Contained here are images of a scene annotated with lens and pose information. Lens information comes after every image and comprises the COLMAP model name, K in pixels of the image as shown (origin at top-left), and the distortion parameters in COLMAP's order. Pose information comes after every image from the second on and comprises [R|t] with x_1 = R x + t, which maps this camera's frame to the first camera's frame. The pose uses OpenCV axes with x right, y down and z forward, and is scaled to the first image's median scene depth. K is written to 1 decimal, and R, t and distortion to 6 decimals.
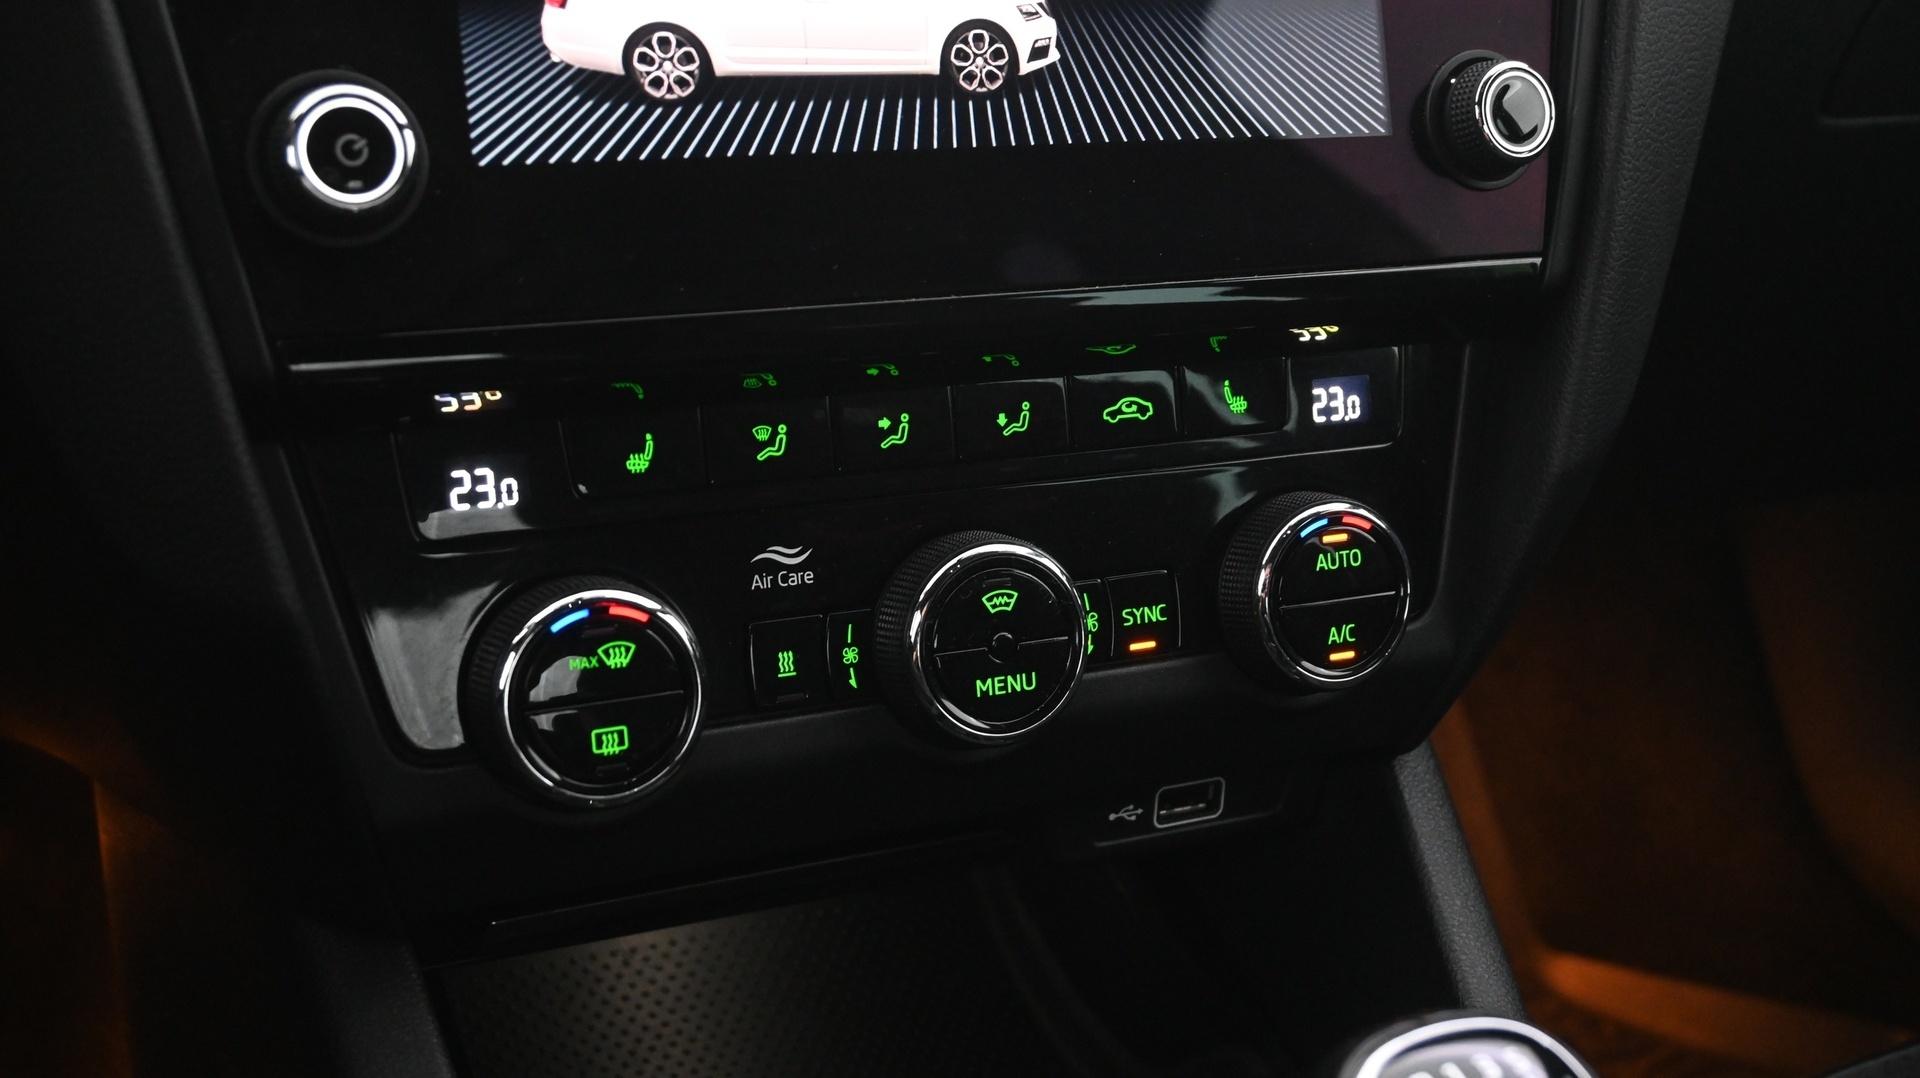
lens RADIAL K [[2223.6, 0, 966.5], [0, 2223.6, 539.1], [0, 0, 1]] dist [-0.002023, 0.000000]
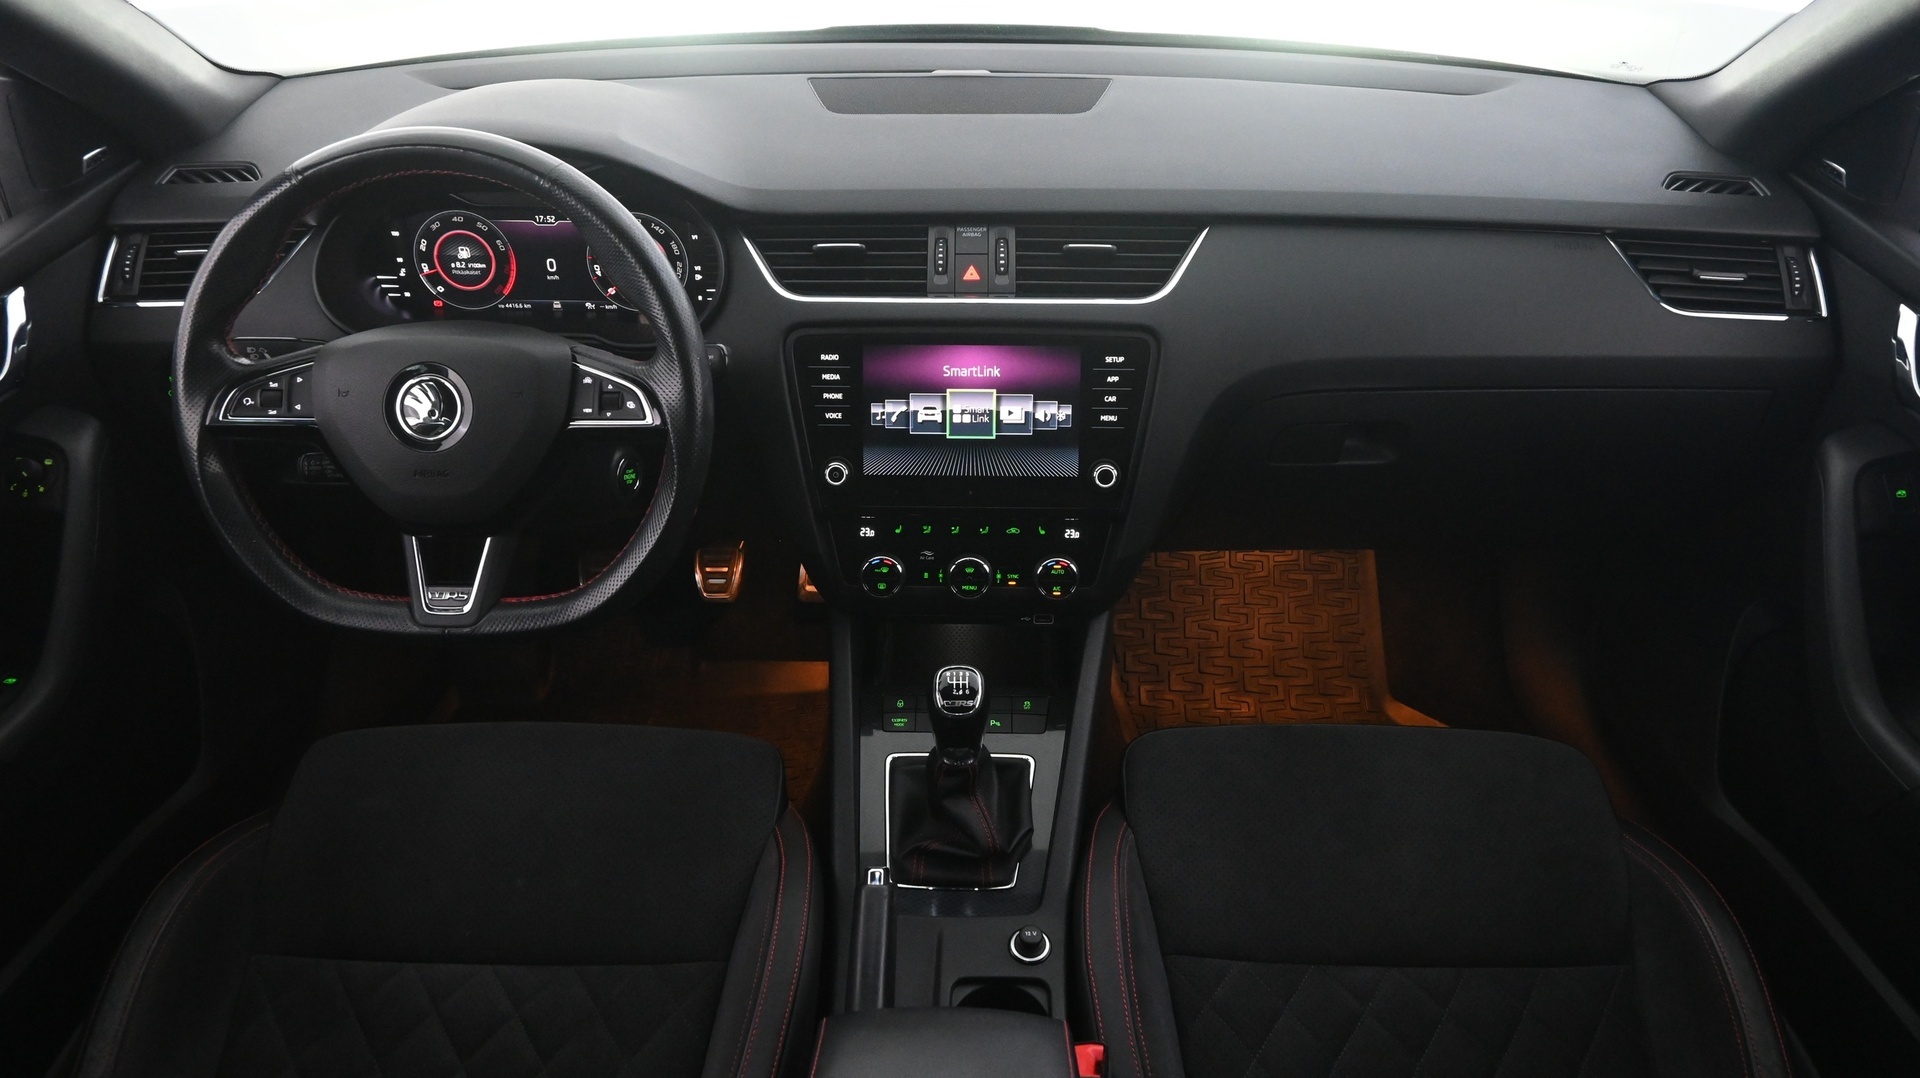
lens RADIAL K [[1300.0, 0, 964.7], [0, 1300.0, 537.6], [0, 0, 1]] dist [-0.005620, -0.003486]
pose [[0.893270, 0.169078, -0.416511, 1.140644], [-0.114886, 0.981664, 0.152106, -0.456918], [0.434592, -0.088020, 0.896316, -1.454562]]
